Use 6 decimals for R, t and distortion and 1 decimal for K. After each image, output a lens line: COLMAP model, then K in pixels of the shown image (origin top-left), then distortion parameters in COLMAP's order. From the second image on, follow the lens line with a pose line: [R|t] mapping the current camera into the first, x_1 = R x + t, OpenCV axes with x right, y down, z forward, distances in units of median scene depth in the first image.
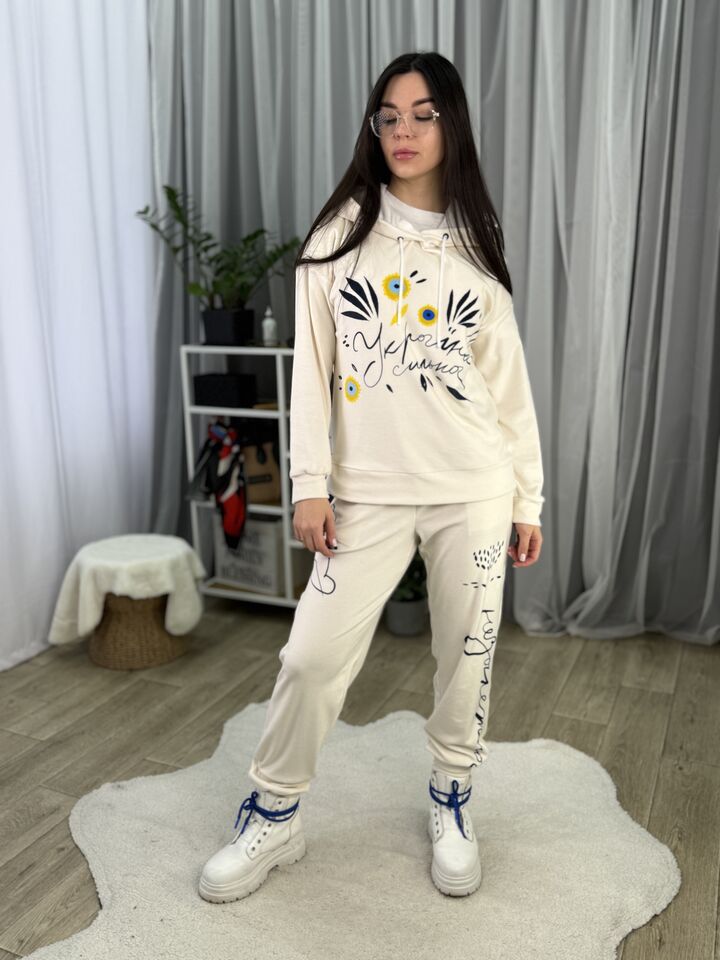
lens RADIAL K [[851.3, 0, 359.5], [0, 851.3, 485.6], [0, 0, 1]] dist [0.124638, -0.229877]
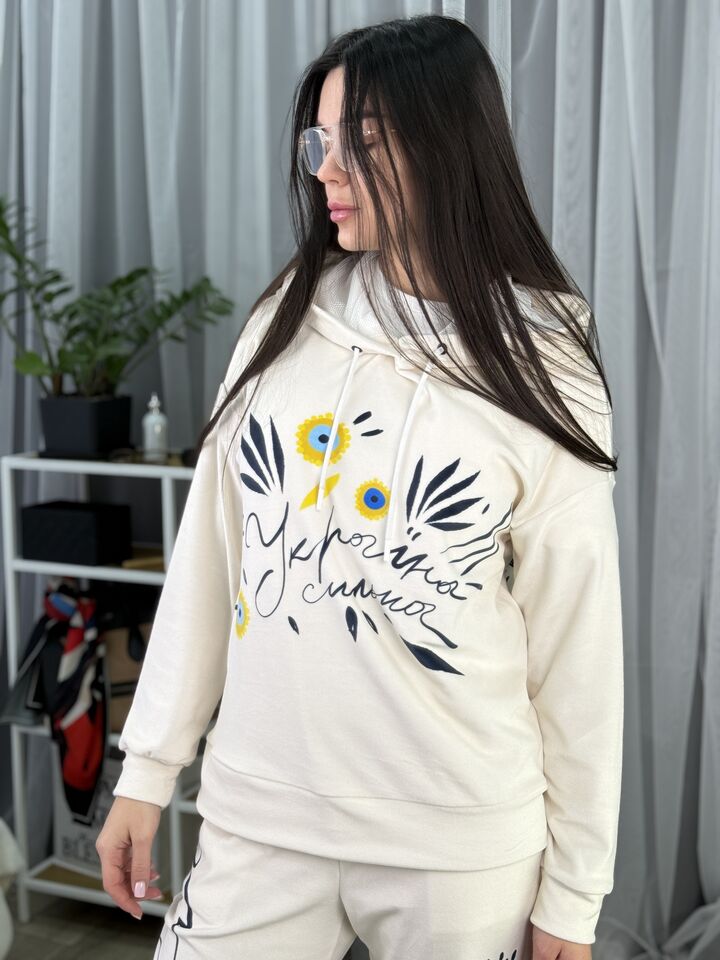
lens RADIAL K [[1311.5, 0, 358.2], [0, 1311.5, 476.9], [0, 0, 1]] dist [0.115514, -0.077353]
pose [[0.999911, 0.012732, -0.004018, 0.040792], [-0.013062, 0.995214, -0.096844, -0.071627], [0.002766, 0.096888, 0.995291, 0.117001]]
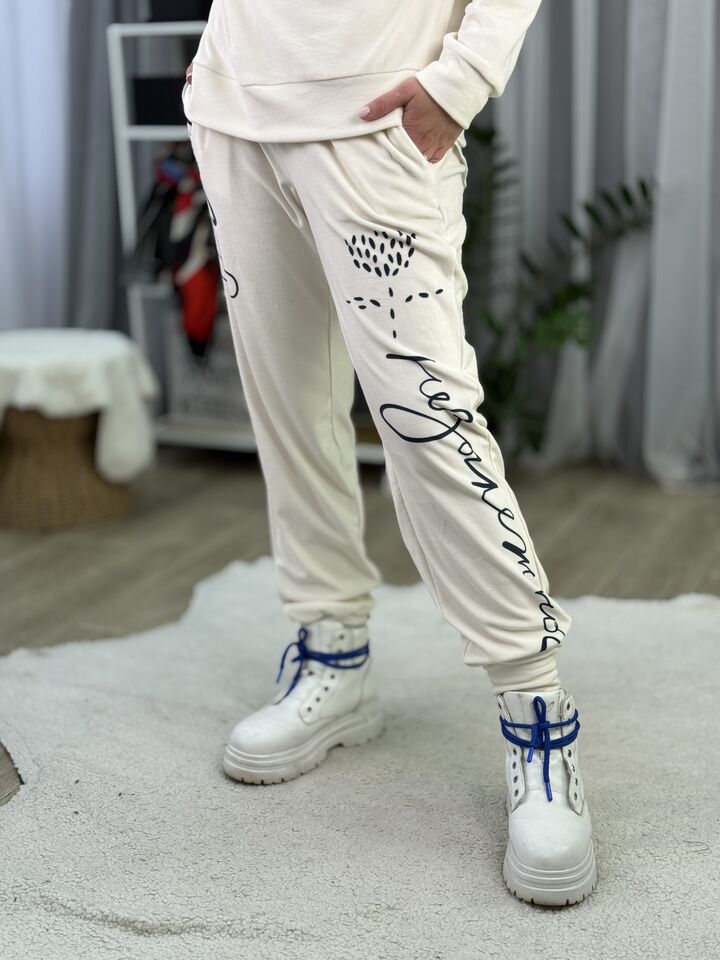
lens RADIAL K [[1359.6, 0, 359.0], [0, 1359.6, 479.6], [0, 0, 1]] dist [0.169408, -0.366495]
pose [[0.999933, -0.004202, -0.010748, -0.021096], [0.004687, 0.998953, 0.045503, 0.130181], [0.010545, -0.045551, 0.998906, -0.012851]]
